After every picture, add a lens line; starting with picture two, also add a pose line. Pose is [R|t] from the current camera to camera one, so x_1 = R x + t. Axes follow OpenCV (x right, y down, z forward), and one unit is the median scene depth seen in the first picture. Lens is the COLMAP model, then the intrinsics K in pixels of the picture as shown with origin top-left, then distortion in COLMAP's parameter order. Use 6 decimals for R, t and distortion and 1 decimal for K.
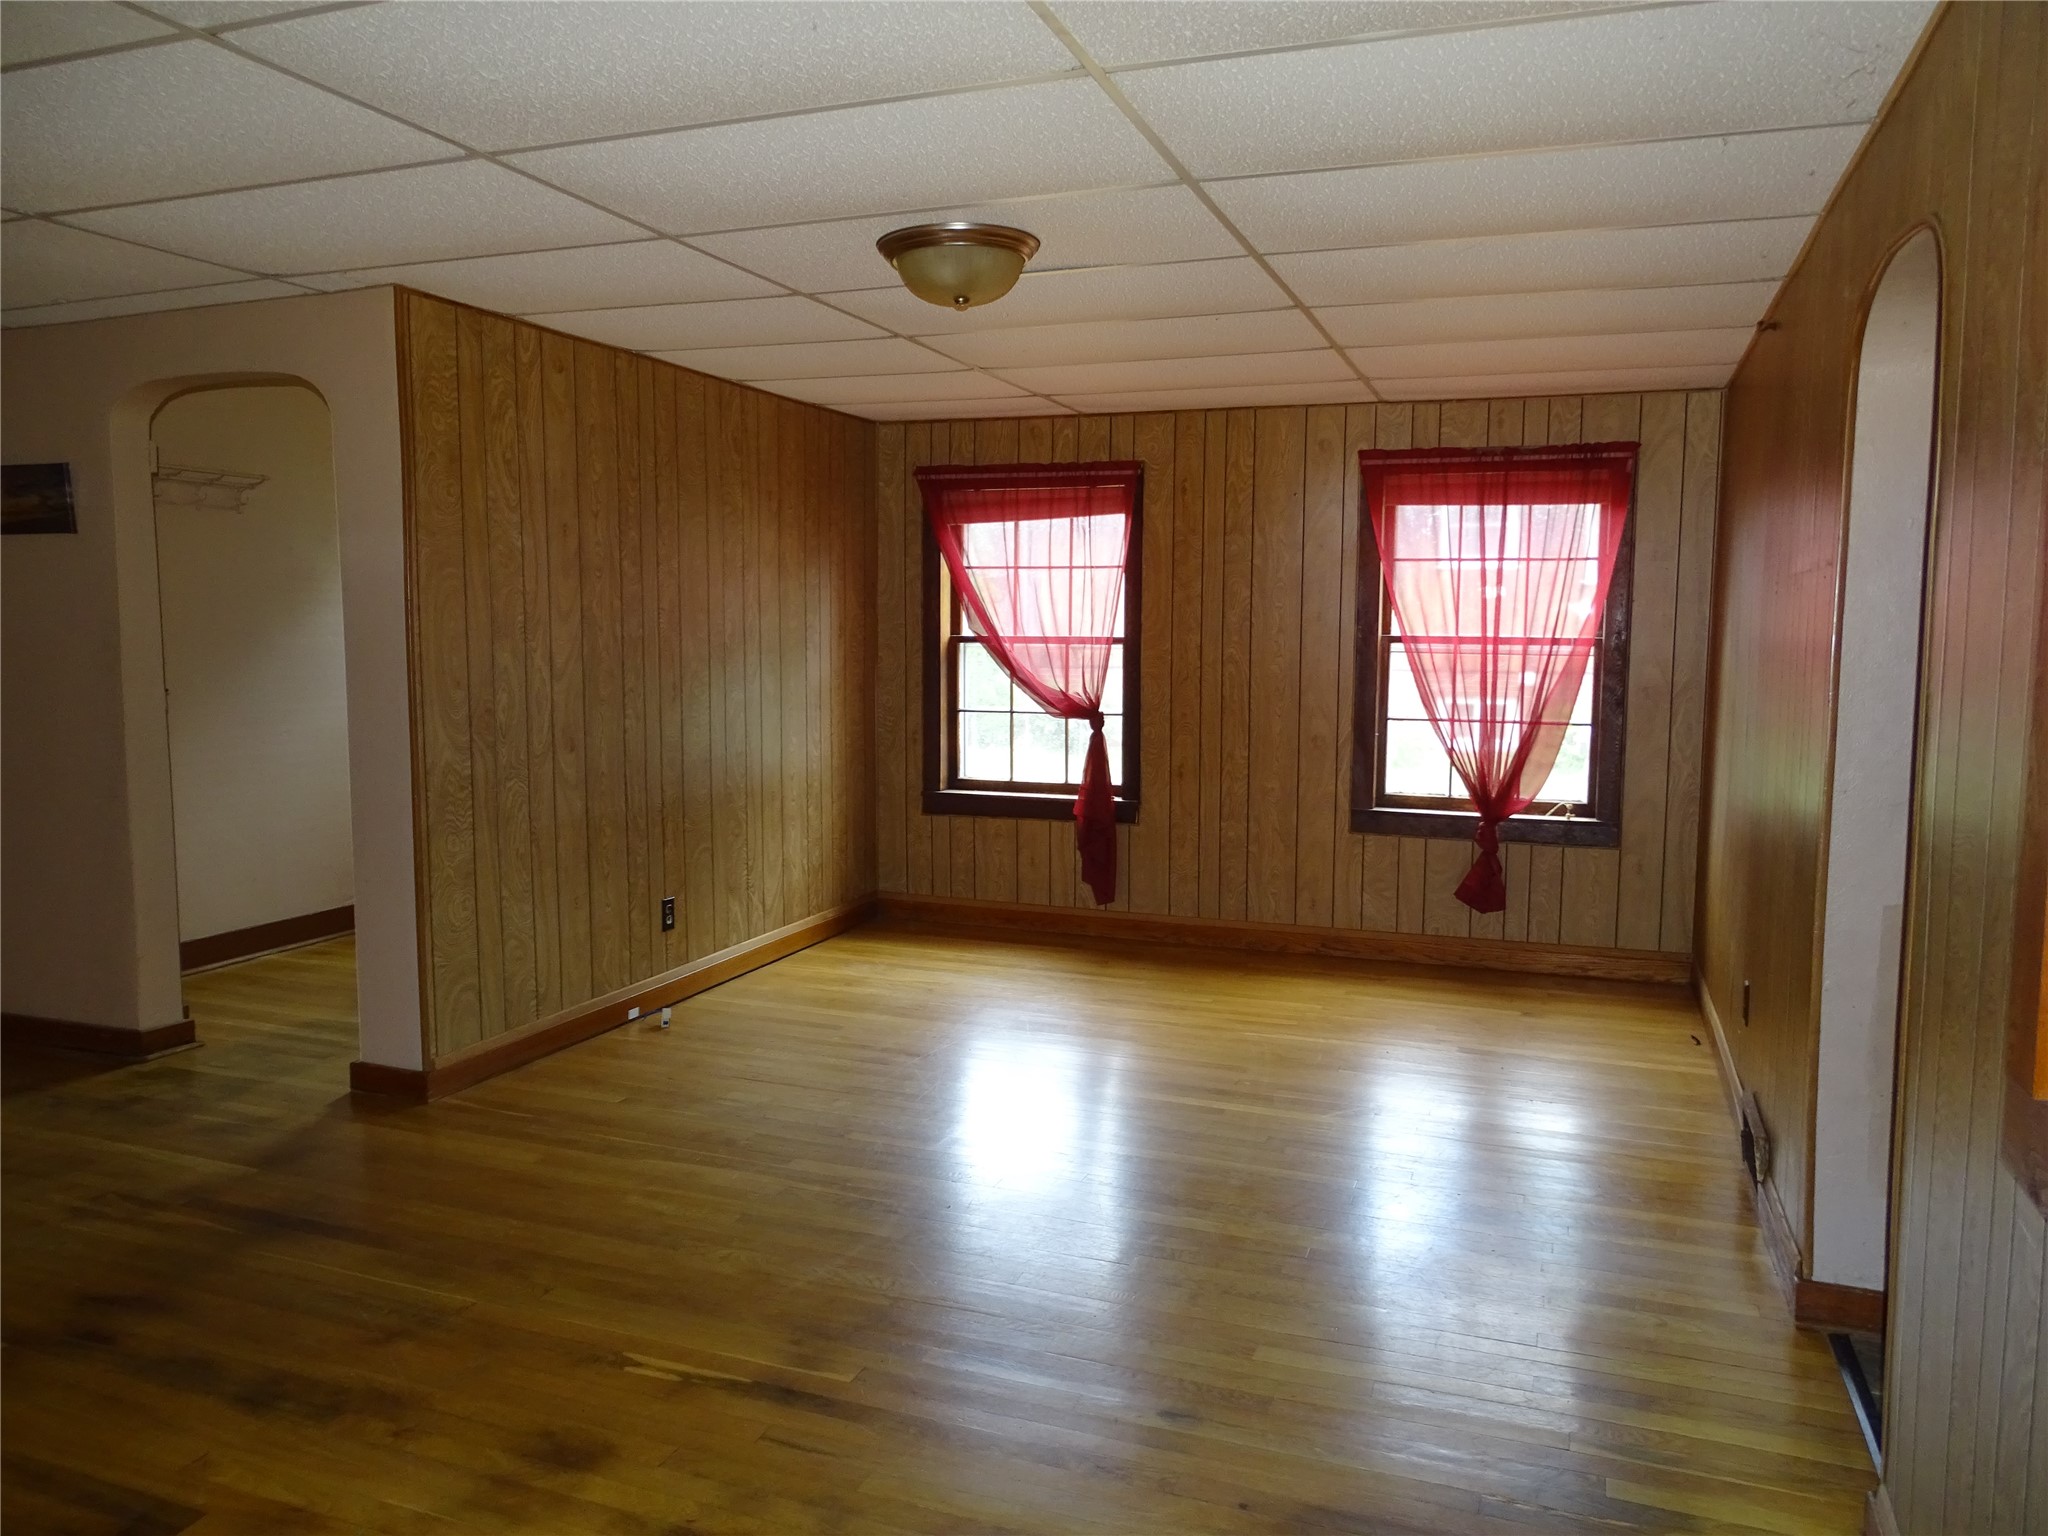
lens RADIAL K [[1478.2, 0, 1008.5], [0, 1478.2, 767.0], [0, 0, 1]] dist [-0.002434, 0.006469]
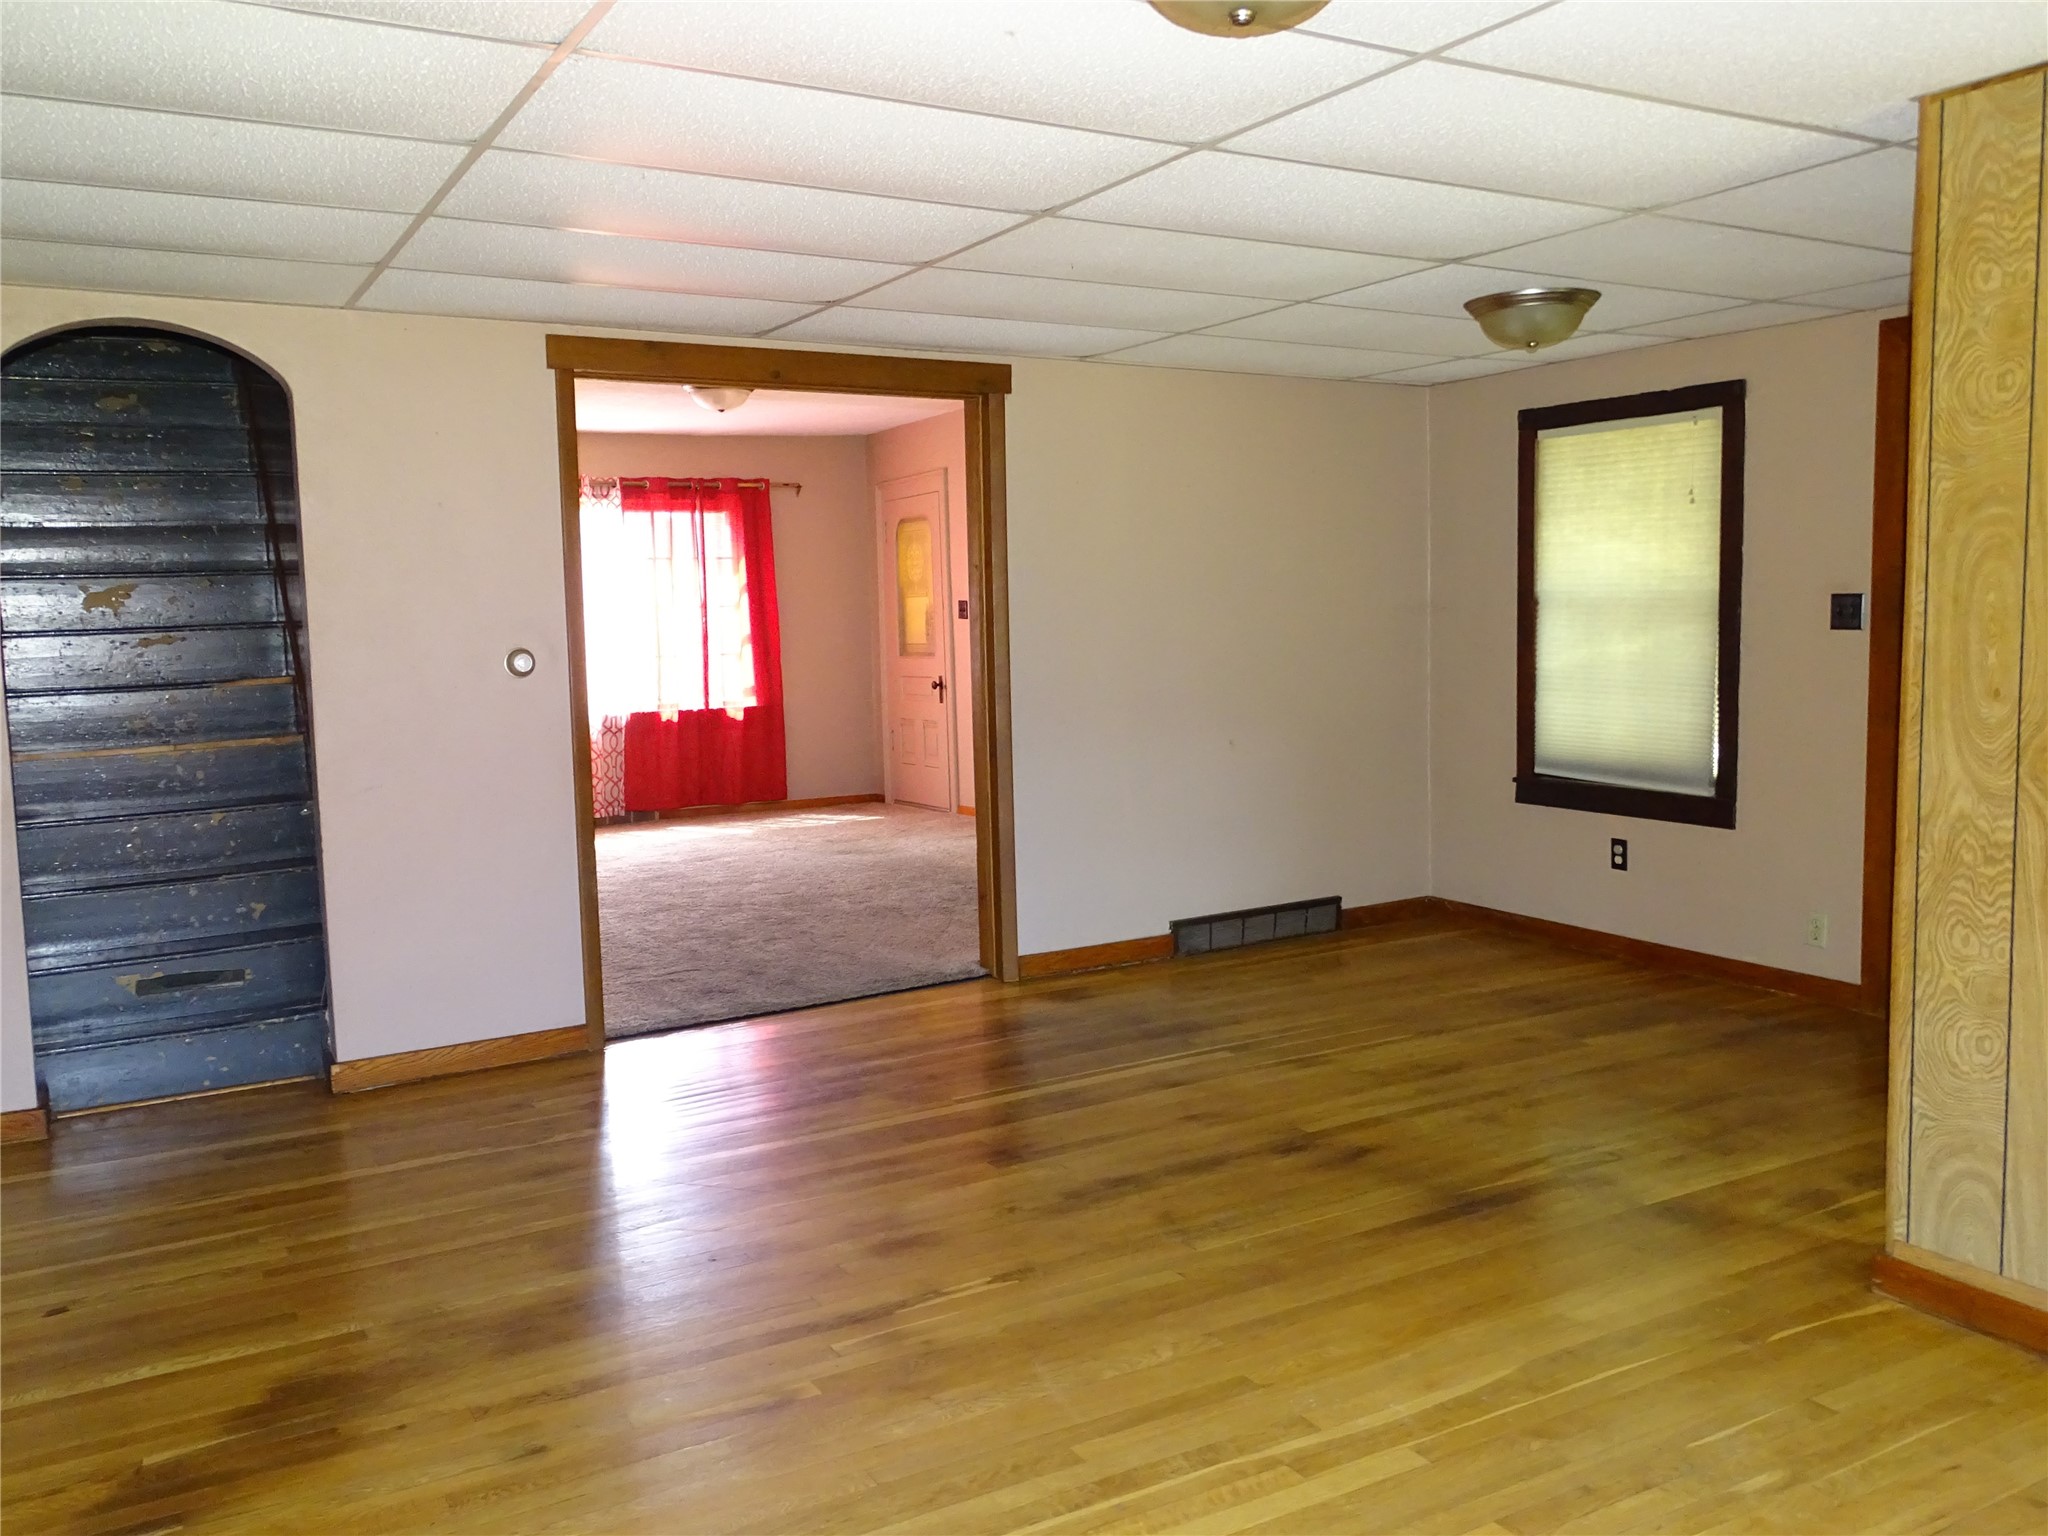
lens RADIAL K [[1664.9, 0, 1031.9], [0, 1664.9, 761.2], [0, 0, 1]] dist [0.006755, 0.006521]
pose [[-0.622012, 0.081158, -0.778790, 0.313277], [-0.063042, 0.986194, 0.153123, -0.079886], [0.780466, 0.144341, -0.608308, 0.809695]]
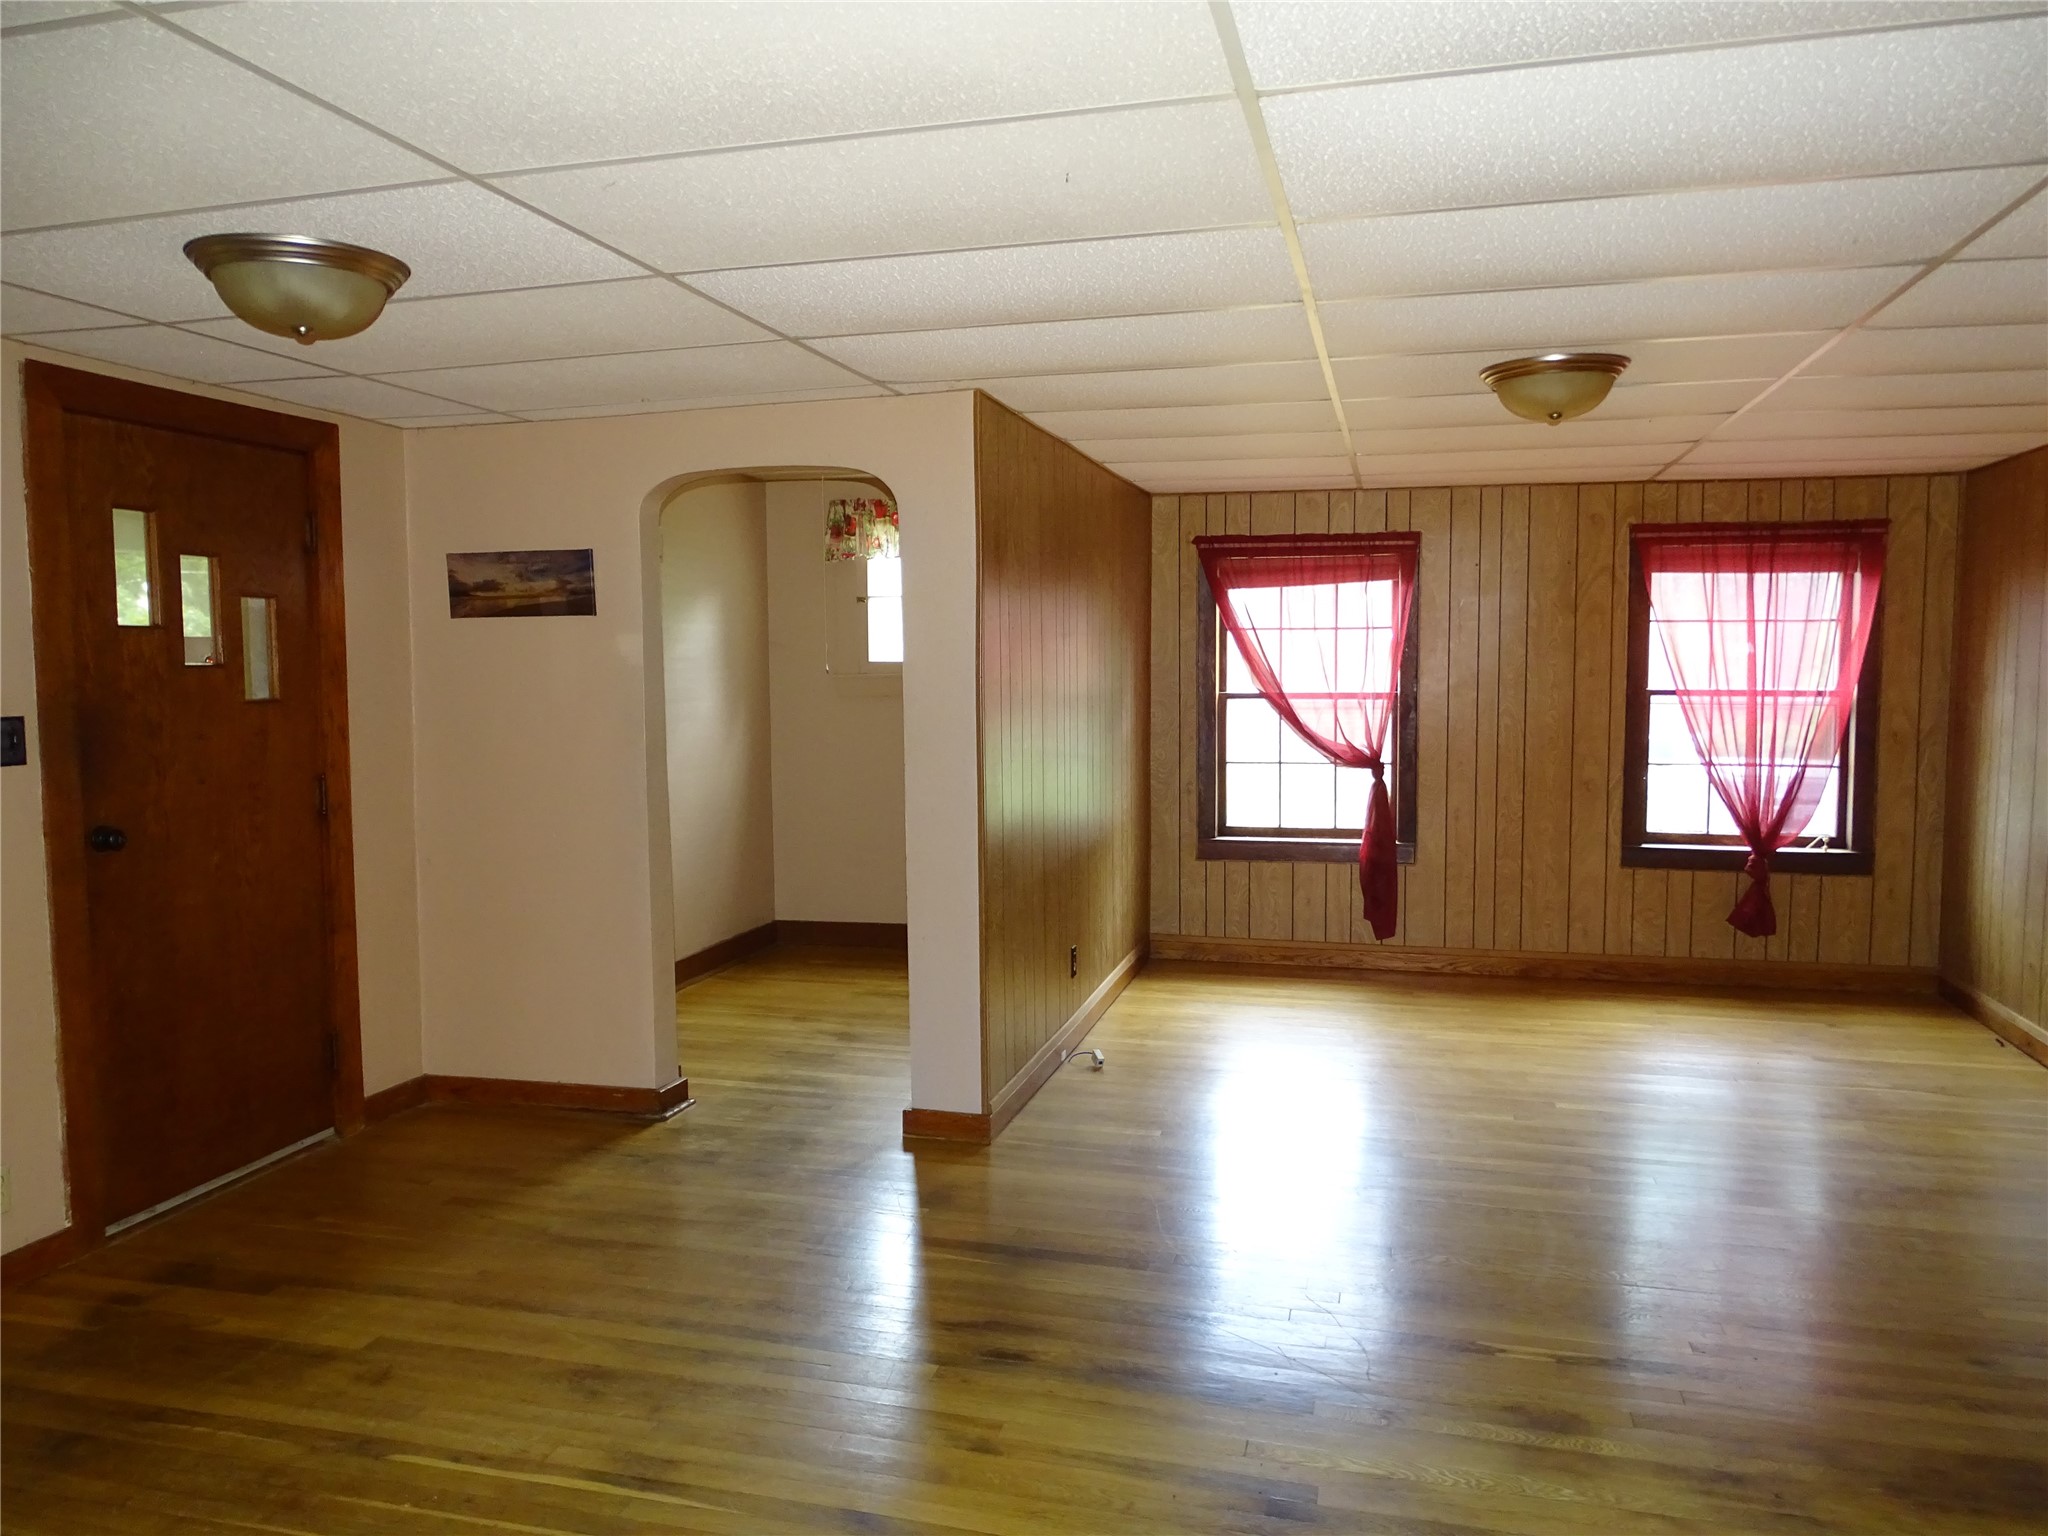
lens RADIAL K [[1493.2, 0, 993.3], [0, 1493.2, 765.1], [0, 0, 1]] dist [0.002893, -0.000851]
pose [[0.994132, -0.018884, 0.106509, -0.358778], [0.021458, 0.999503, -0.023073, -0.016699], [-0.106020, 0.025223, 0.994044, -0.063300]]
